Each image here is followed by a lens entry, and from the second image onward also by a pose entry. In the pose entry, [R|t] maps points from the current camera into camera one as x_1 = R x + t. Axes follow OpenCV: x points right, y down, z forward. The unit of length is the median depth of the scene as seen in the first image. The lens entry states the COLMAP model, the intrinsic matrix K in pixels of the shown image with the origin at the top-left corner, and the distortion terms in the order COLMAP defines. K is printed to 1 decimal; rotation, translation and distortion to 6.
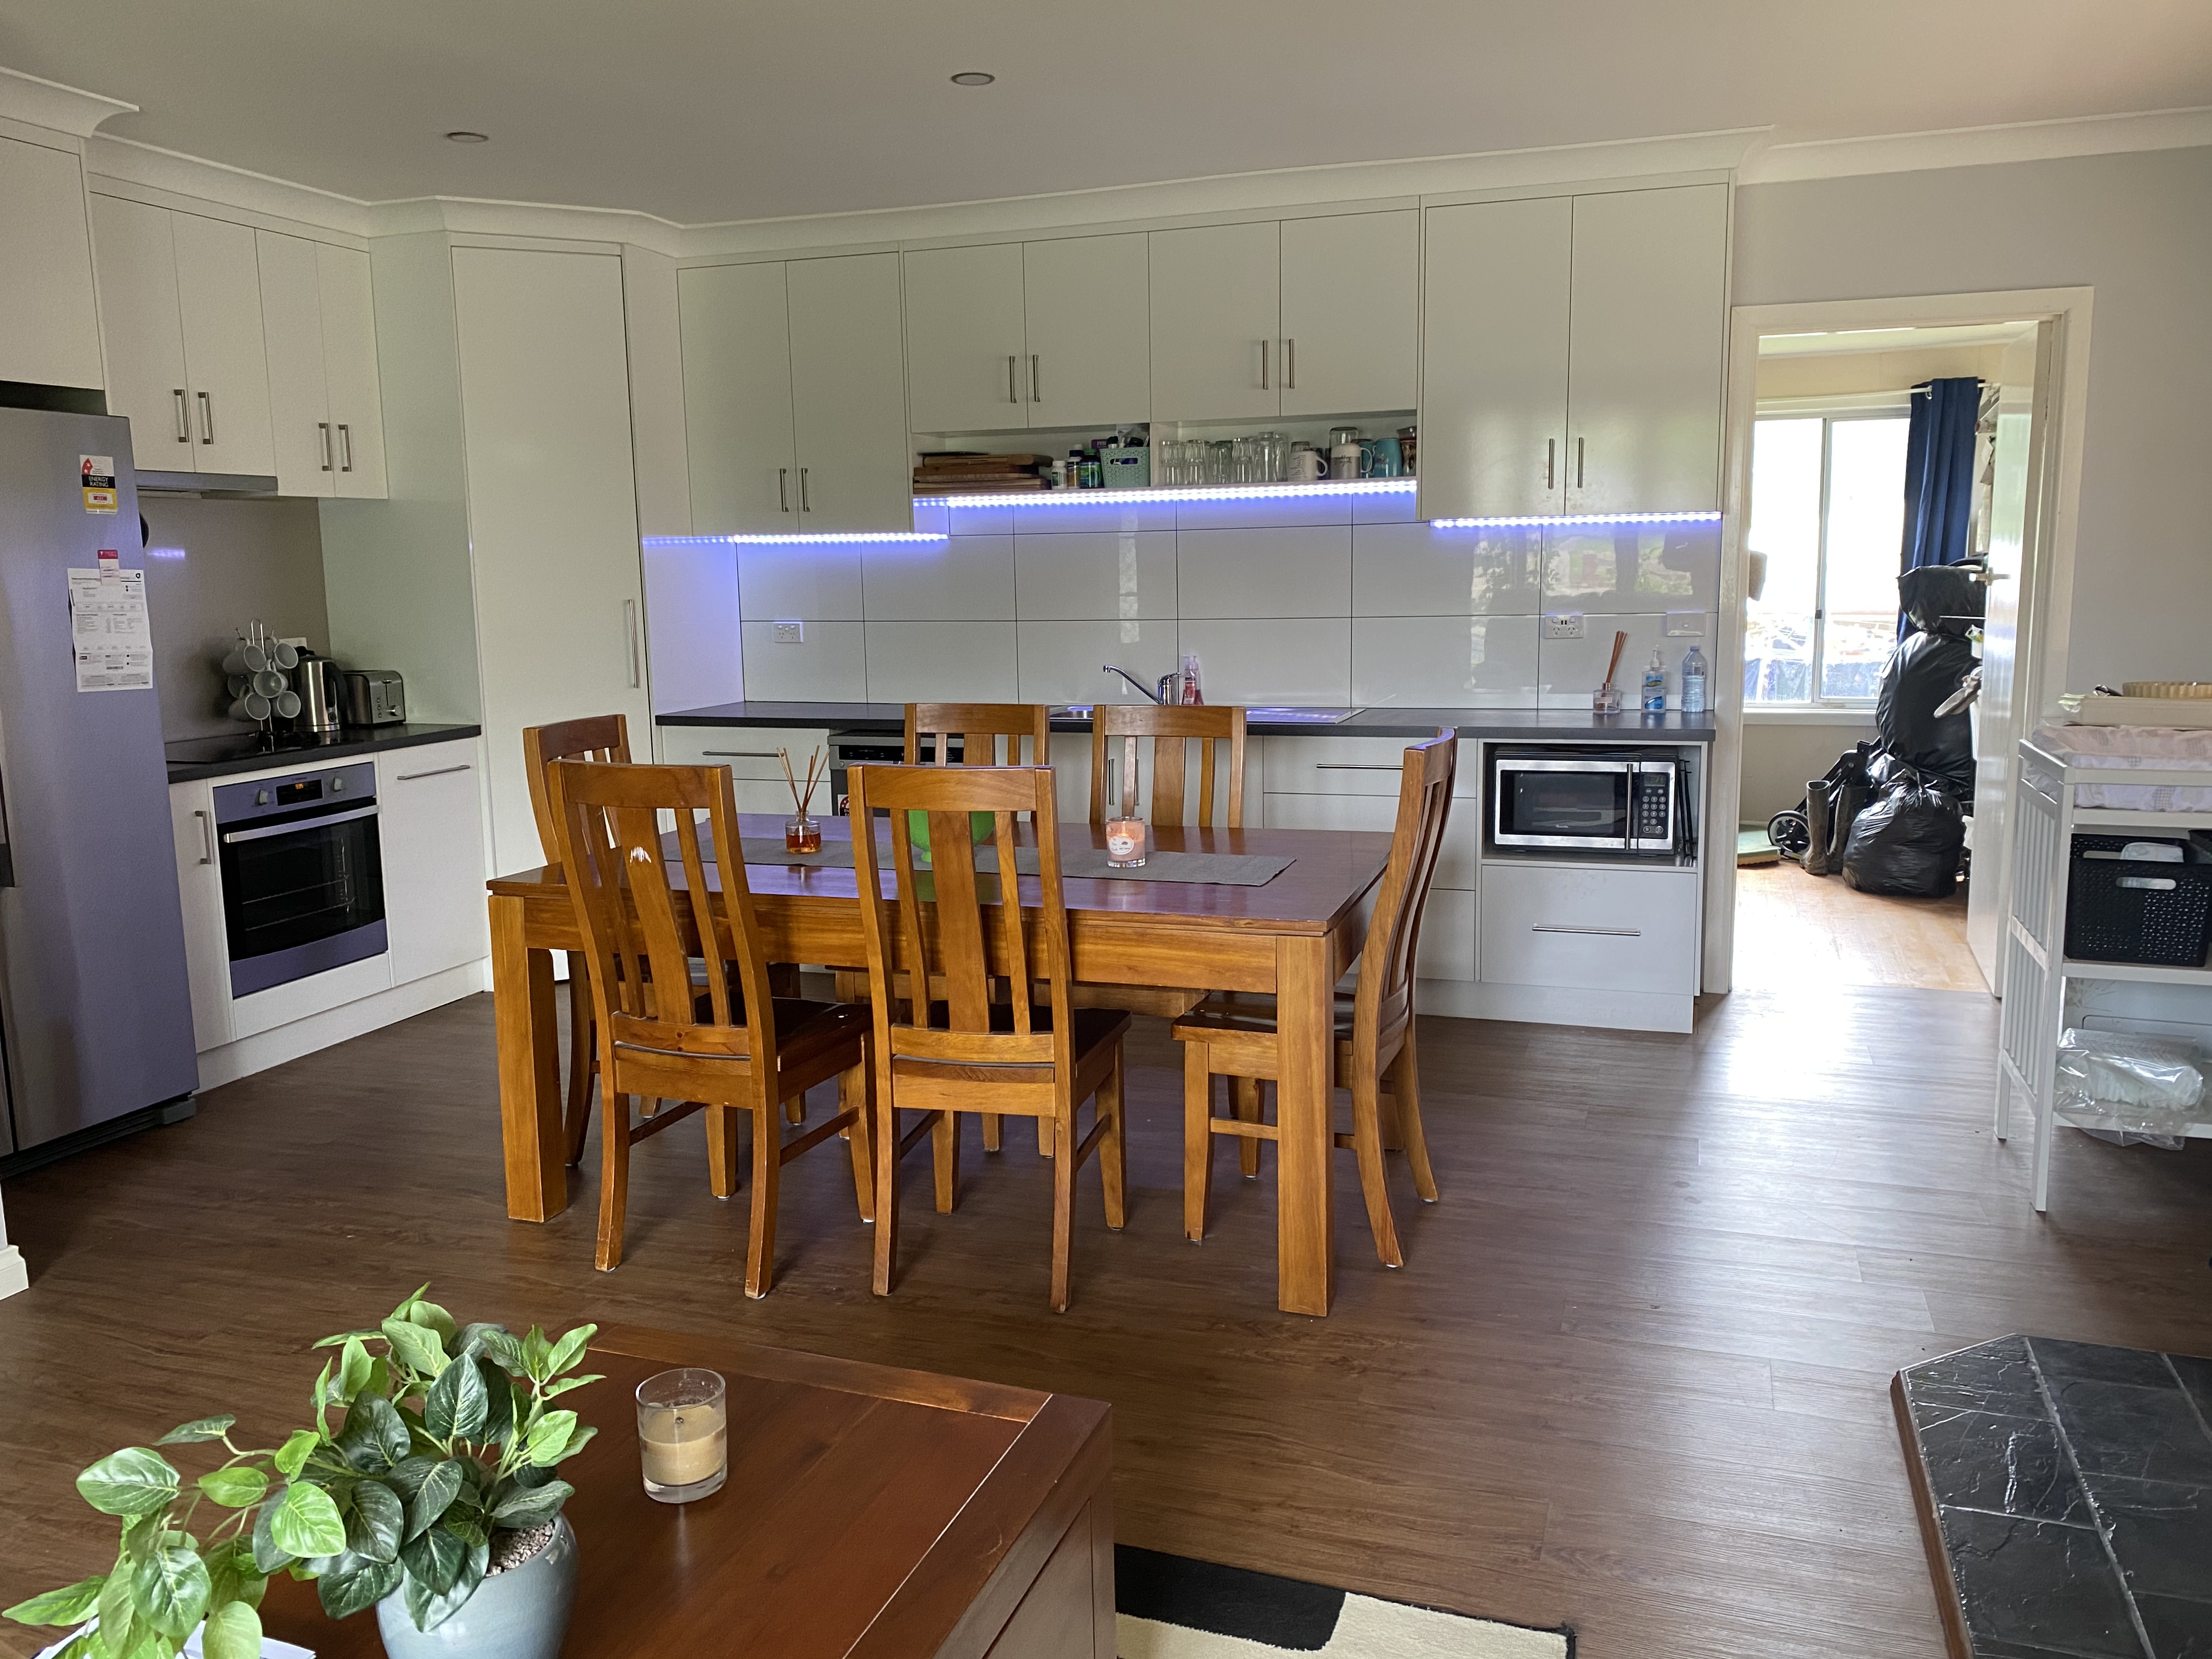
lens RADIAL K [[1724.6, 0, 1104.8], [0, 1724.6, 820.0], [0, 0, 1]] dist [0.087416, -0.129280]
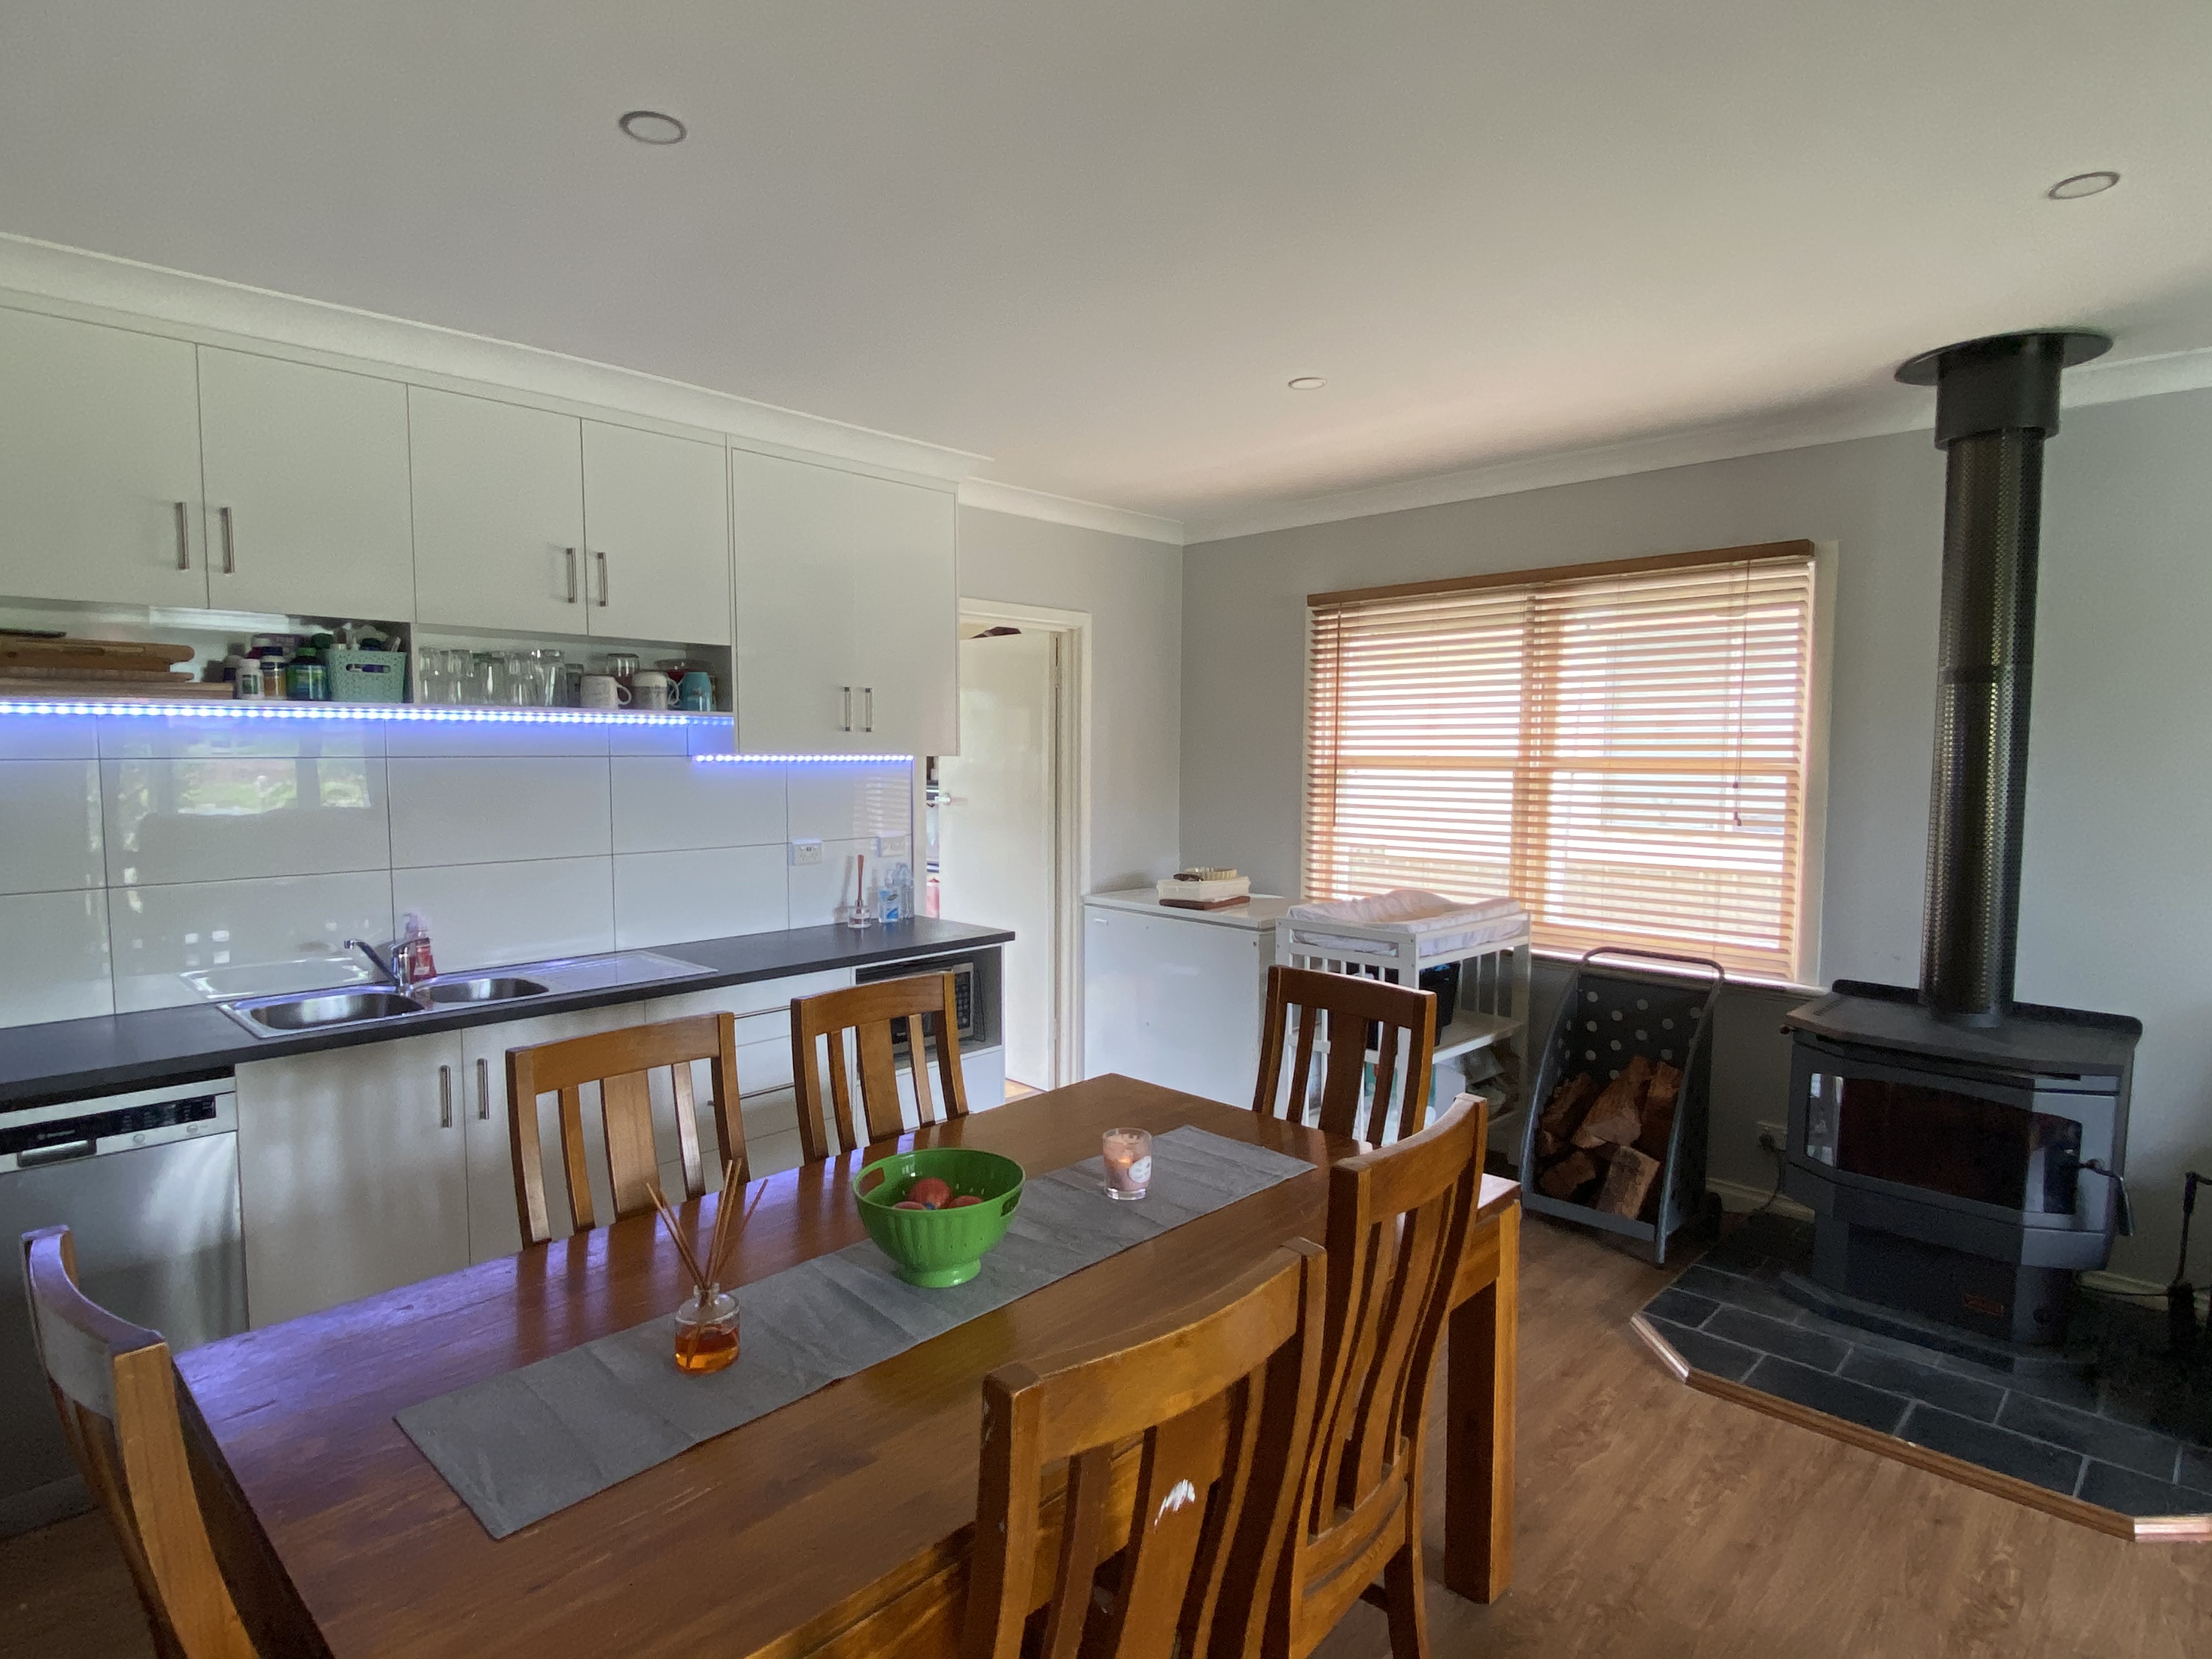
lens RADIAL K [[1185.9, 0, 1089.4], [0, 1185.9, 837.2], [0, 0, 1]] dist [0.076517, -0.071215]
pose [[0.423549, -0.050181, 0.904482, -0.366696], [0.120647, 0.992694, -0.001422, -0.106294], [-0.897803, 0.109725, 0.426509, 0.557094]]
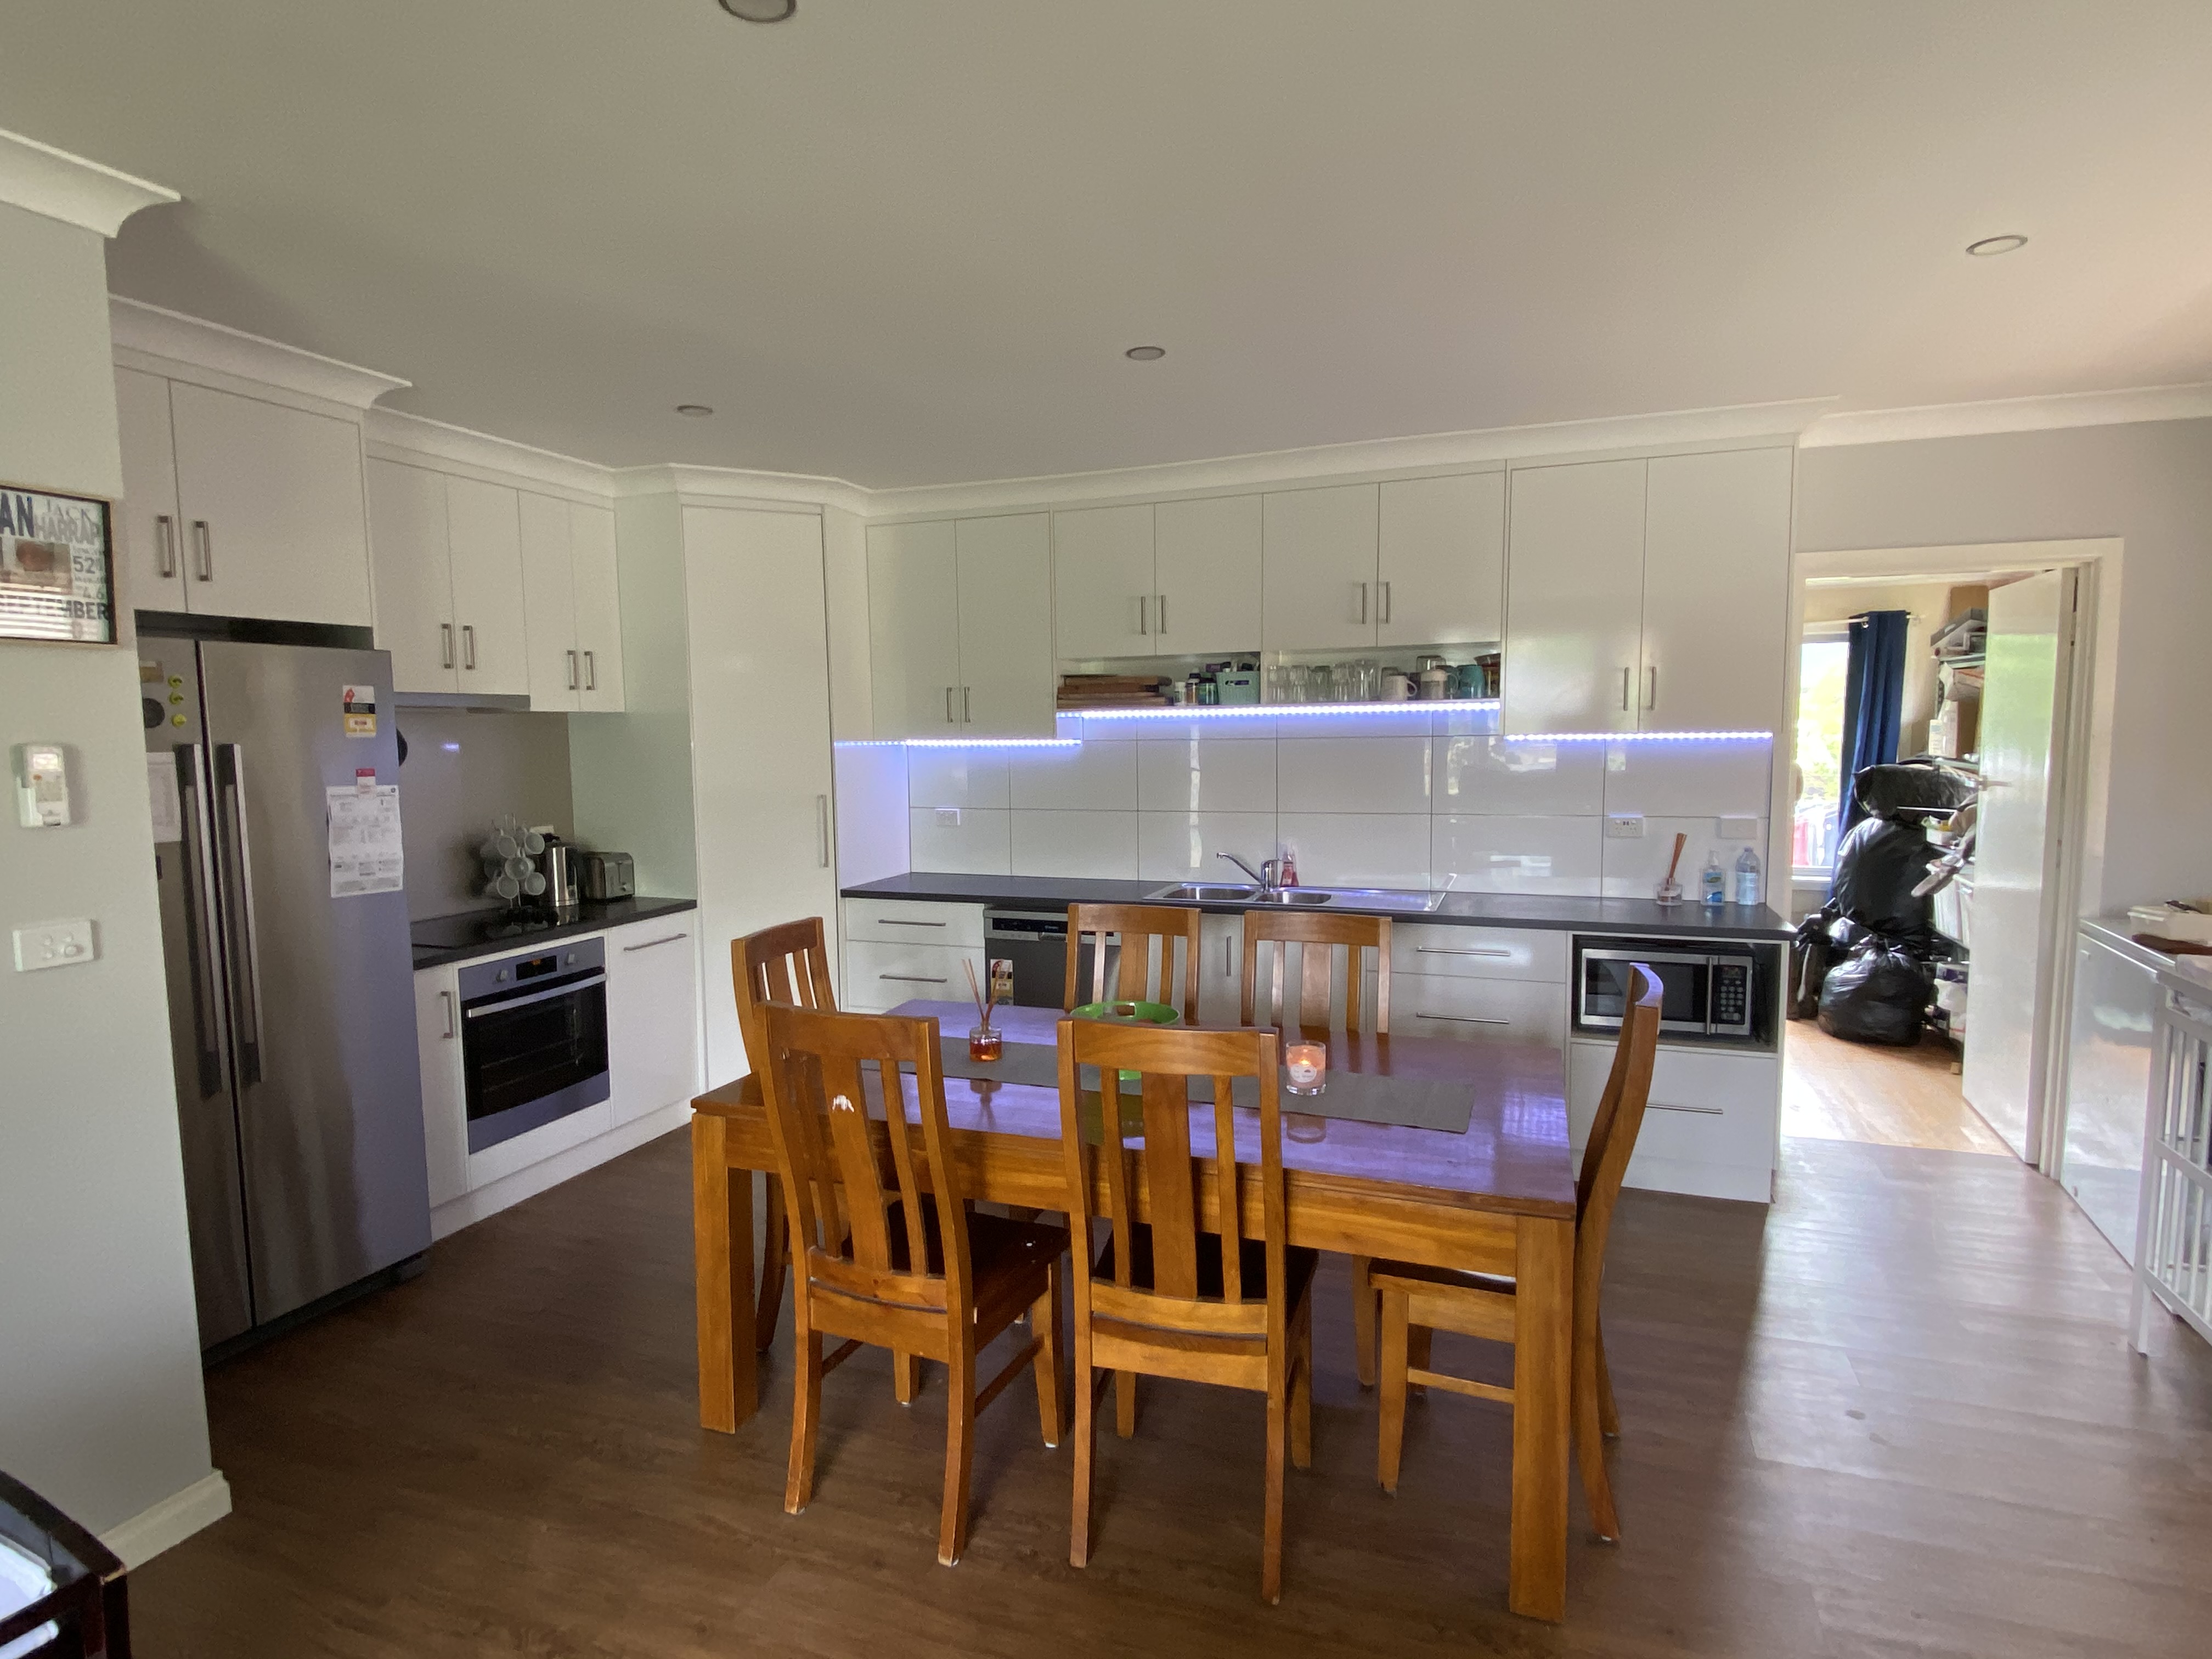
lens RADIAL K [[1185.9, 0, 1089.4], [0, 1185.9, 837.2], [0, 0, 1]] dist [0.076517, -0.071215]
pose [[0.999531, 0.007534, -0.029675, -0.071702], [-0.009110, 0.998534, -0.053354, -0.063453], [0.029229, 0.053599, 0.998135, 0.210722]]
